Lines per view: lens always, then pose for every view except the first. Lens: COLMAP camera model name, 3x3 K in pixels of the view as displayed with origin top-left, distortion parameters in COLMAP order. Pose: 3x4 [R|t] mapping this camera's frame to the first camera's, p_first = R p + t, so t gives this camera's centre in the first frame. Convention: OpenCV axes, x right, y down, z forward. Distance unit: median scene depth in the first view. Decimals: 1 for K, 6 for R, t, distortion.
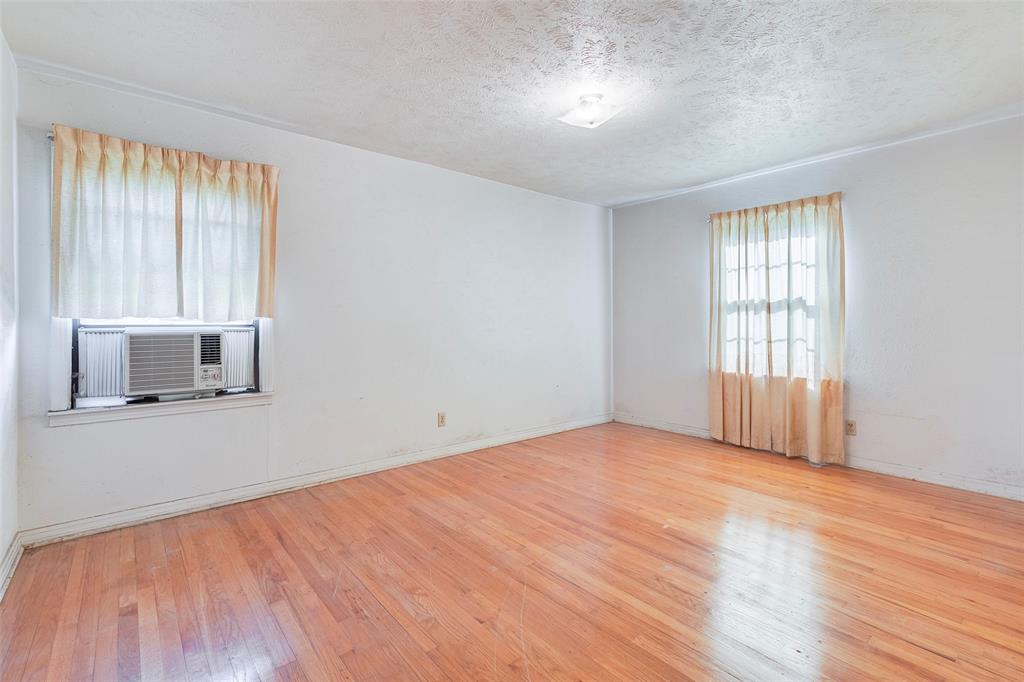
lens RADIAL K [[459.1, 0, 516.6], [0, 459.1, 321.8], [0, 0, 1]] dist [-0.000030, -0.000940]
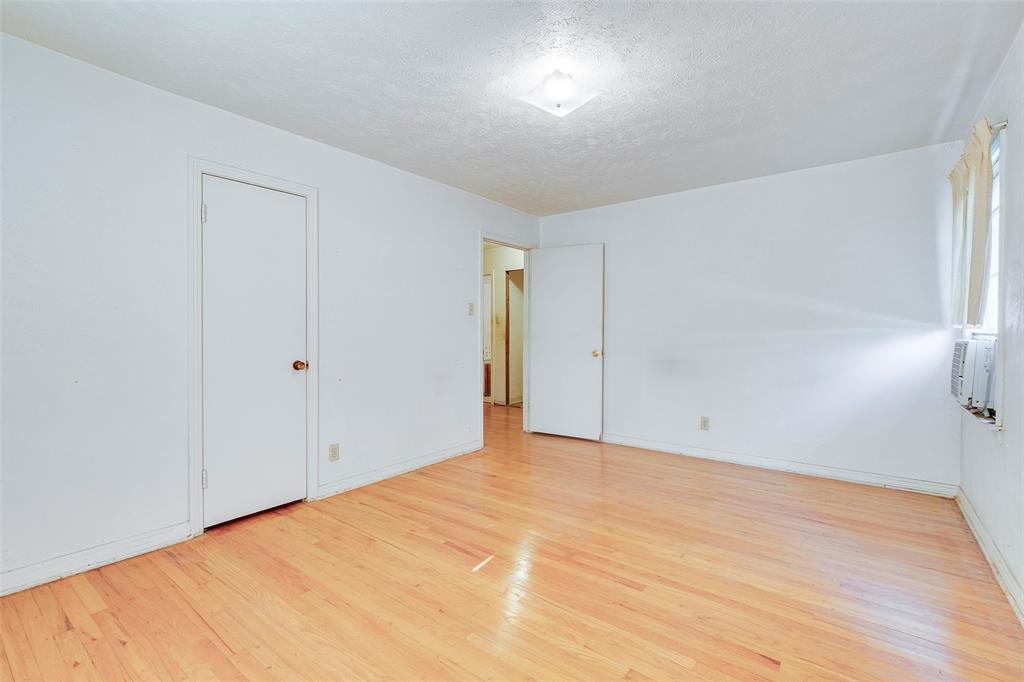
lens RADIAL K [[459.1, 0, 518.7], [0, 459.1, 337.9], [0, 0, 1]] dist [-0.000030, -0.000940]
pose [[-0.972637, 0.004606, -0.232284, 0.335475], [0.002437, 0.999951, 0.009624, 0.003594], [0.232317, 0.008795, -0.972600, 1.386796]]
